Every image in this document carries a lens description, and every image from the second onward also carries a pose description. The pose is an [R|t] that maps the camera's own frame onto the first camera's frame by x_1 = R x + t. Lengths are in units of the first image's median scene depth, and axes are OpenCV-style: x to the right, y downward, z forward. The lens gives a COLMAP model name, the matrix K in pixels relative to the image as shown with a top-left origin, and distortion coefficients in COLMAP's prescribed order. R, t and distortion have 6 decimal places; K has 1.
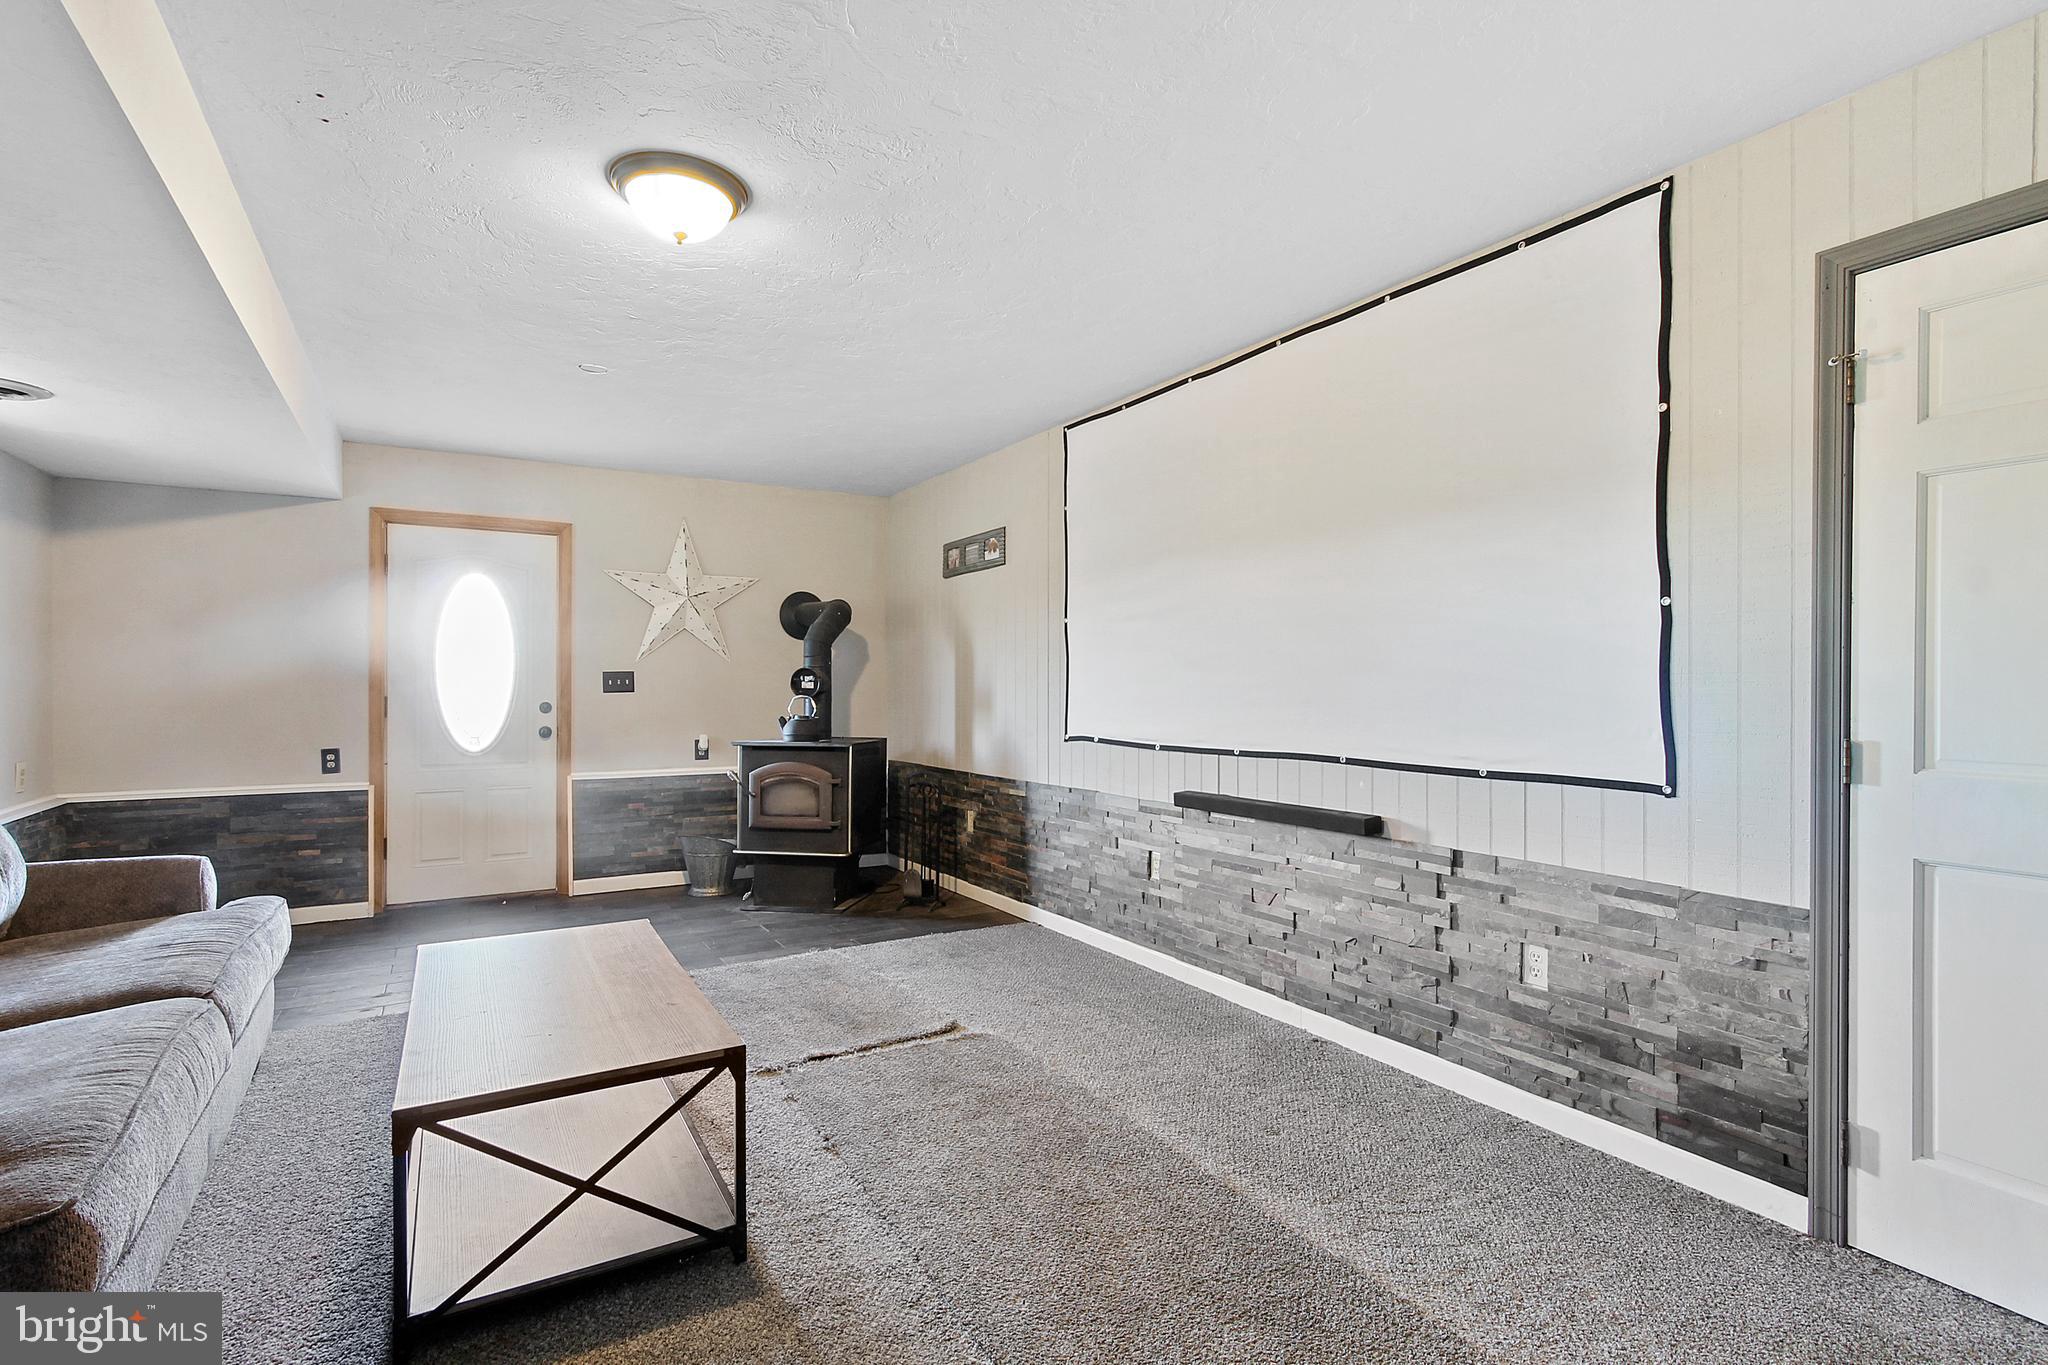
lens RADIAL K [[966.1, 0, 1021.2], [0, 966.1, 687.6], [0, 0, 1]] dist [0.001047, 0.002827]
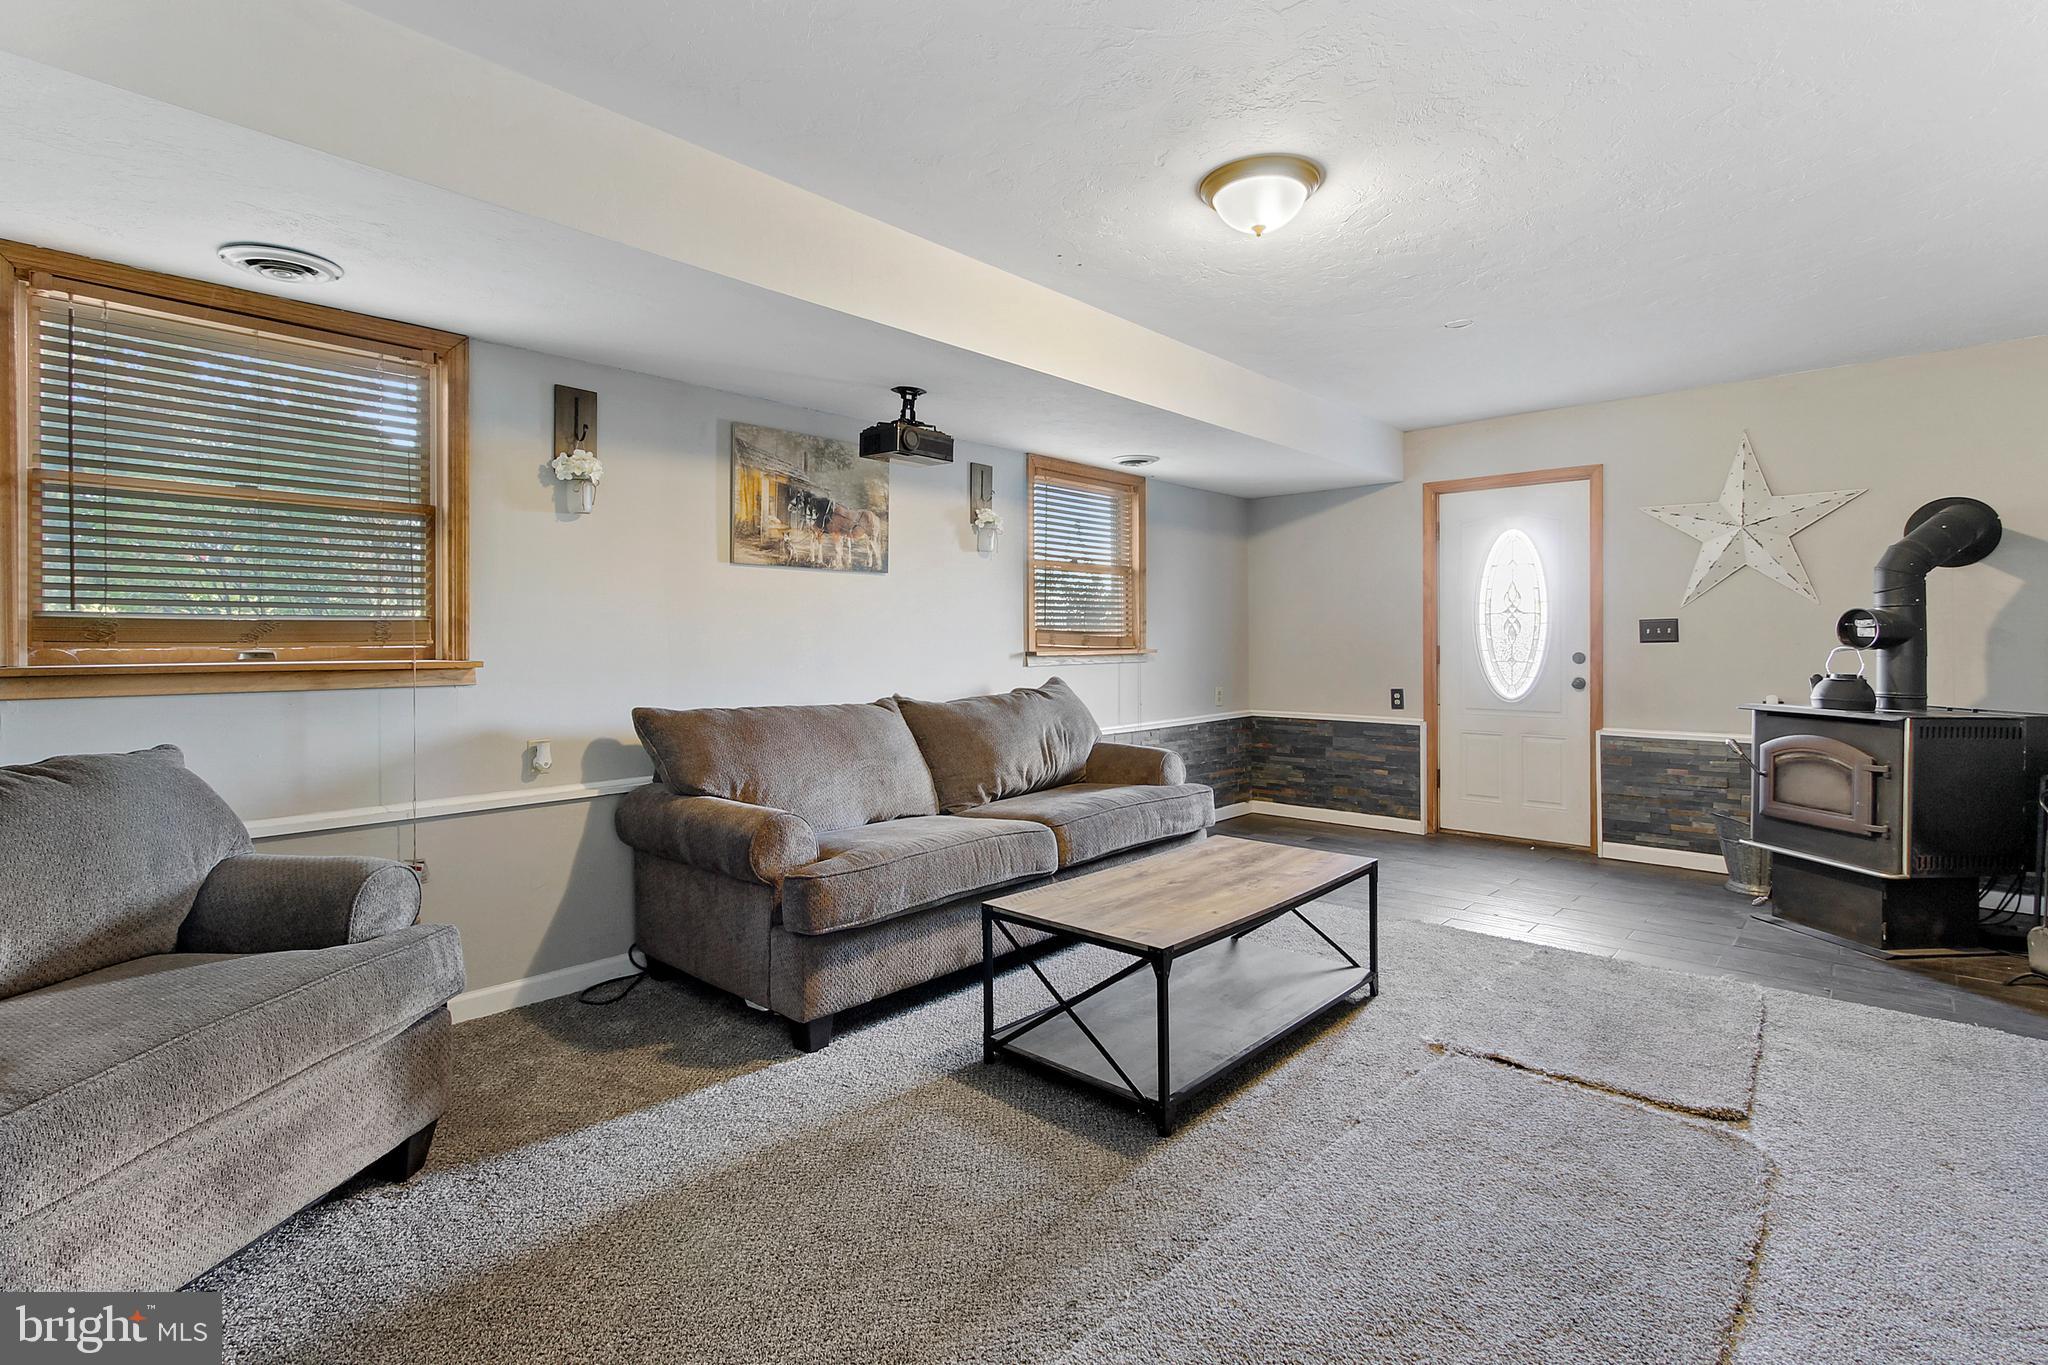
lens RADIAL K [[966.1, 0, 1043.1], [0, 966.1, 657.1], [0, 0, 1]] dist [0.001047, 0.002827]
pose [[0.289353, 0.013552, -0.957127, 0.301691], [0.002138, 0.999888, 0.014804, 0.004271], [0.957220, -0.006330, 0.289291, 0.215585]]
